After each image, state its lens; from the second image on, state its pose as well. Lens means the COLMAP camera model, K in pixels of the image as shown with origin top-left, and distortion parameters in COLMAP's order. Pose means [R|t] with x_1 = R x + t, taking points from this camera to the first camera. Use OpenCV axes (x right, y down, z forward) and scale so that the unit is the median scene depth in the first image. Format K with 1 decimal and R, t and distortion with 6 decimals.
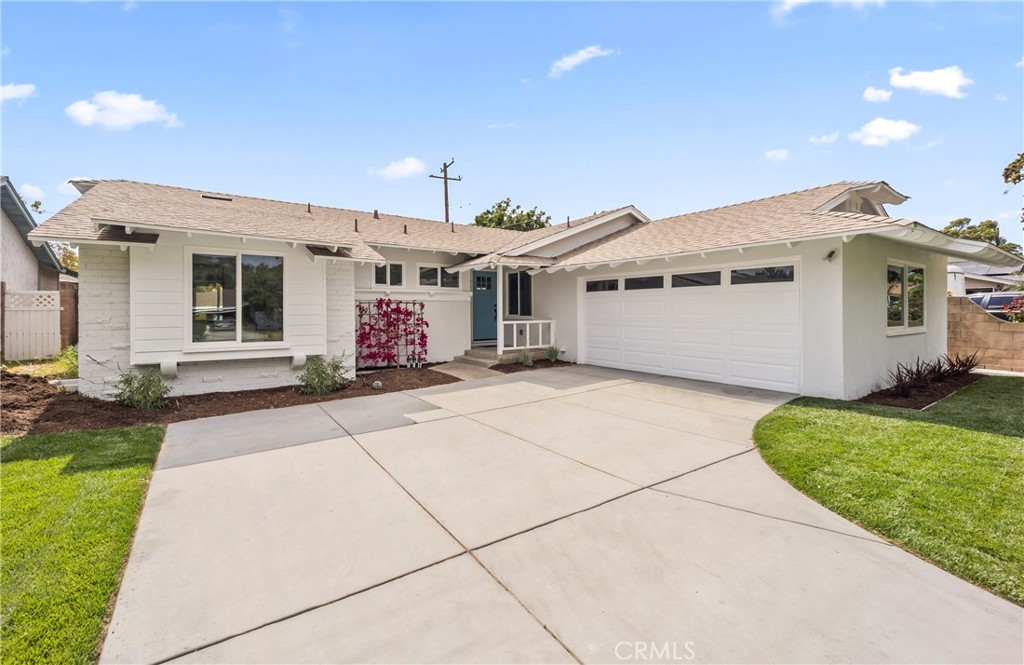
lens RADIAL K [[438.6, 0, 501.6], [0, 438.6, 305.7], [0, 0, 1]] dist [0.001282, -0.000090]
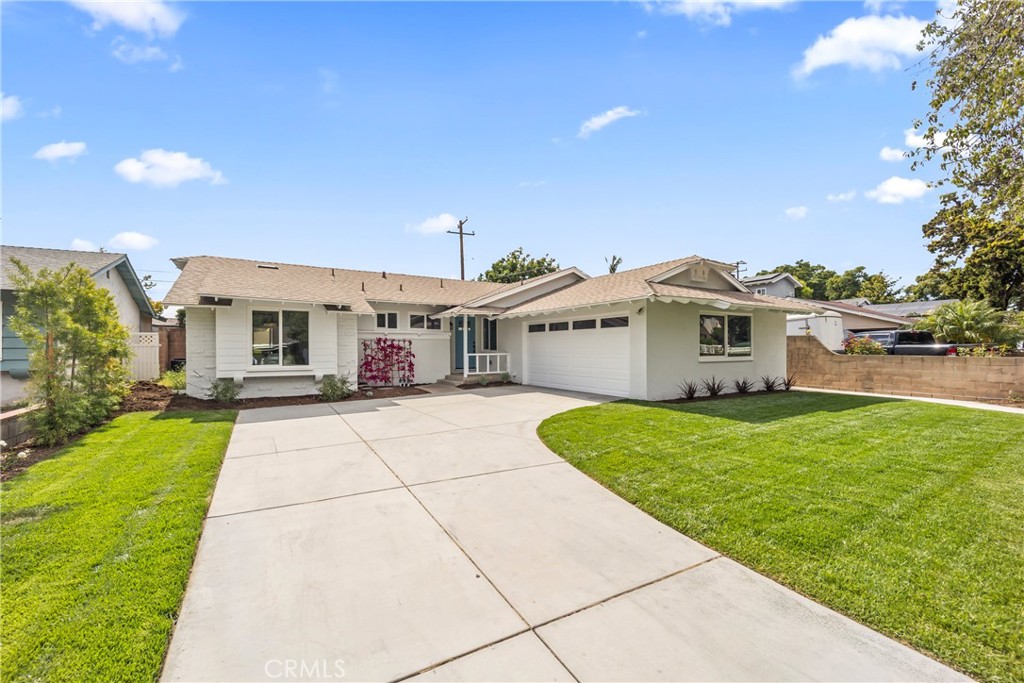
lens RADIAL K [[414.2, 0, 512.0], [0, 414.2, 341.5], [0, 0, 1]] dist [0.017301, 0.000074]
pose [[0.998741, -0.001666, -0.050133, 0.212628], [0.001479, 0.999992, -0.003772, 0.001762], [0.050139, 0.003694, 0.998735, -0.315012]]
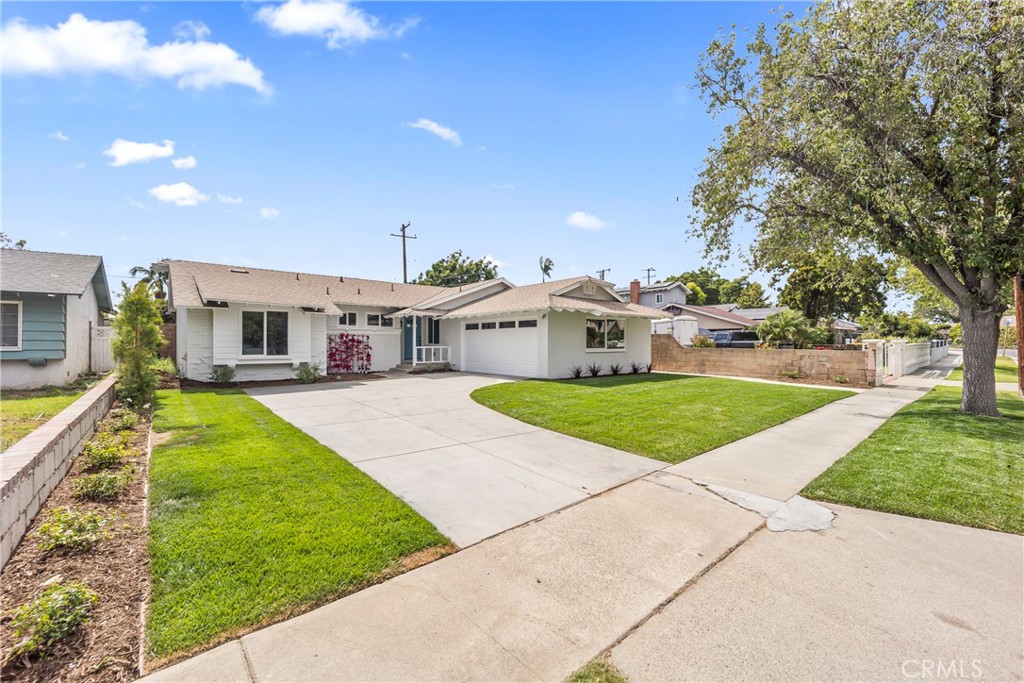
lens RADIAL K [[402.4, 0, 512.0], [0, 402.4, 341.5], [0, 0, 1]] dist [0.017168, 0.000007]
pose [[0.994842, 0.003178, 0.101384, 0.221175], [-0.003964, 0.999964, 0.007548, 0.001559], [-0.101357, -0.007911, 0.994819, -0.632021]]
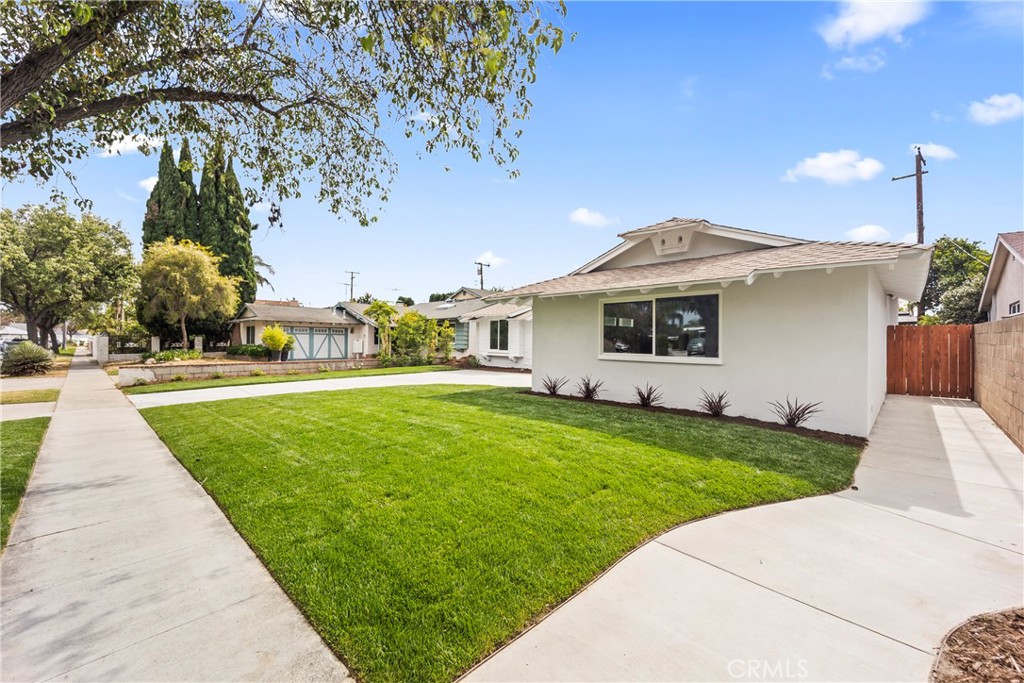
lens RADIAL K [[414.2, 0, 512.0], [0, 414.2, 341.5], [0, 0, 1]] dist [0.017301, 0.000074]
pose [[0.209305, 0.007345, -0.977823, 1.422483], [0.001542, 0.999968, 0.007841, 0.004090], [0.977849, -0.003149, 0.209287, 0.357213]]
